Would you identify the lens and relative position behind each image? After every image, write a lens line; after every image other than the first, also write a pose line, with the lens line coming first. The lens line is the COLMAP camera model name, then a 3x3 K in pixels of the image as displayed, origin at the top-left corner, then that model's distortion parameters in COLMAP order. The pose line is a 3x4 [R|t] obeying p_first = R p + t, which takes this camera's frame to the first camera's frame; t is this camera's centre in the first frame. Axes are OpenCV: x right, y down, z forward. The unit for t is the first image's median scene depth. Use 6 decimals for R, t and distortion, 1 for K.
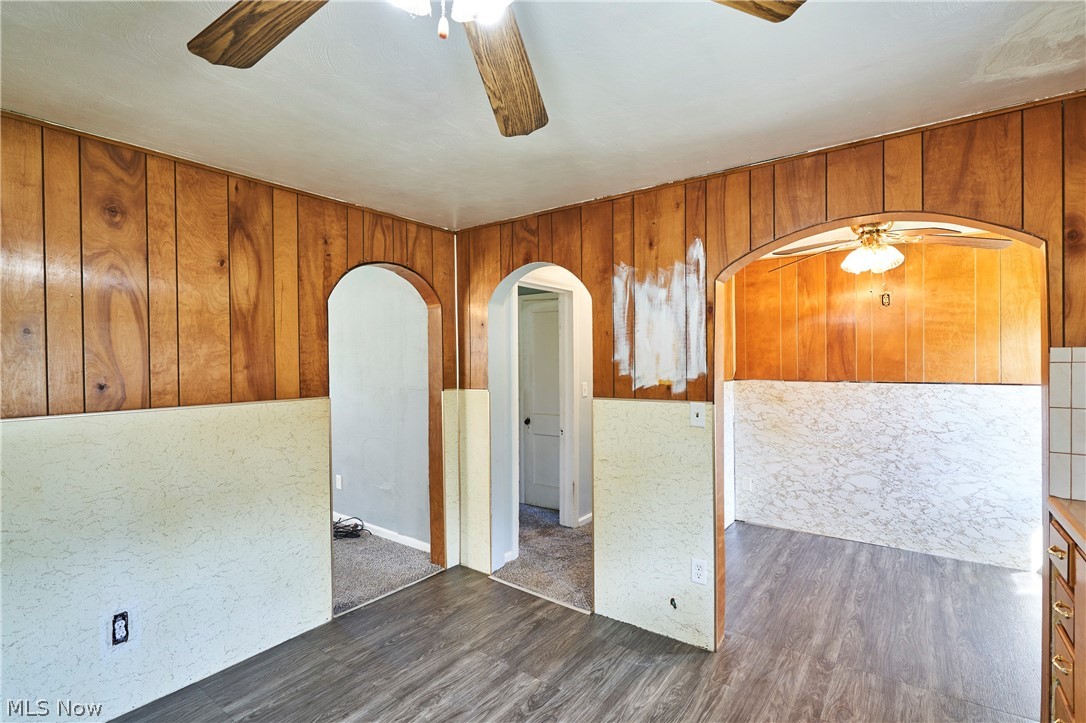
lens RADIAL K [[508.1, 0, 546.3], [0, 508.1, 363.6], [0, 0, 1]] dist [-0.001714, 0.000792]
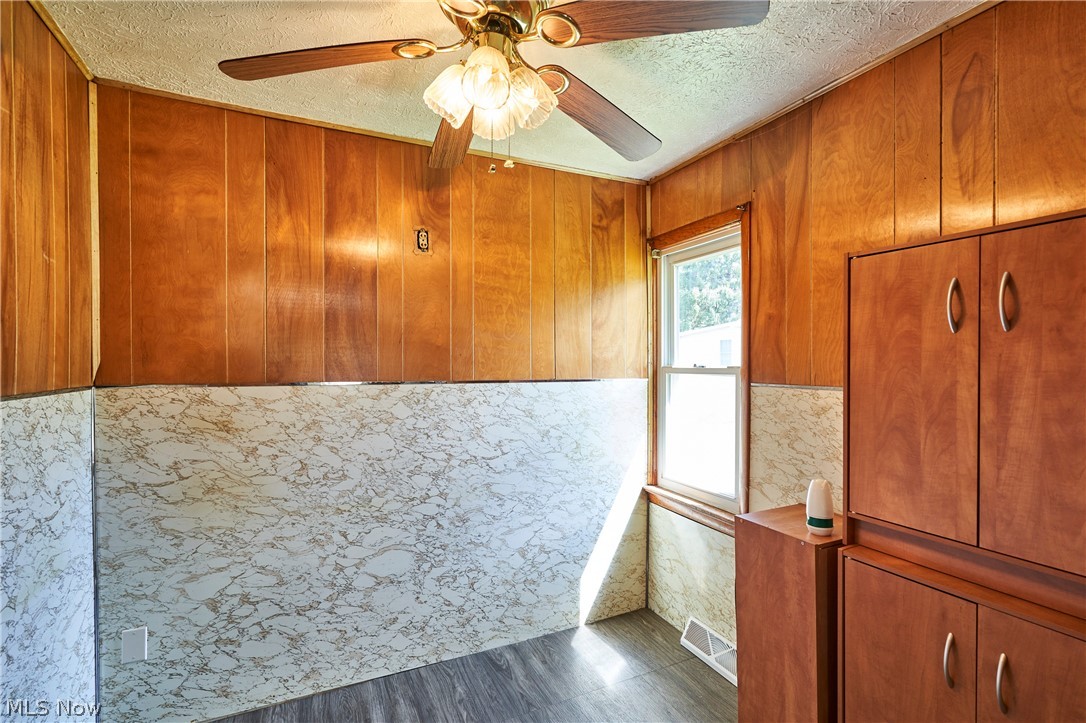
lens RADIAL K [[508.1, 0, 546.0], [0, 508.1, 367.7], [0, 0, 1]] dist [-0.001714, 0.000792]
pose [[0.488029, 0.001236, 0.872827, 0.227941], [0.000069, 0.999999, -0.001454, 0.020387], [-0.872827, 0.000770, 0.488028, 0.584873]]
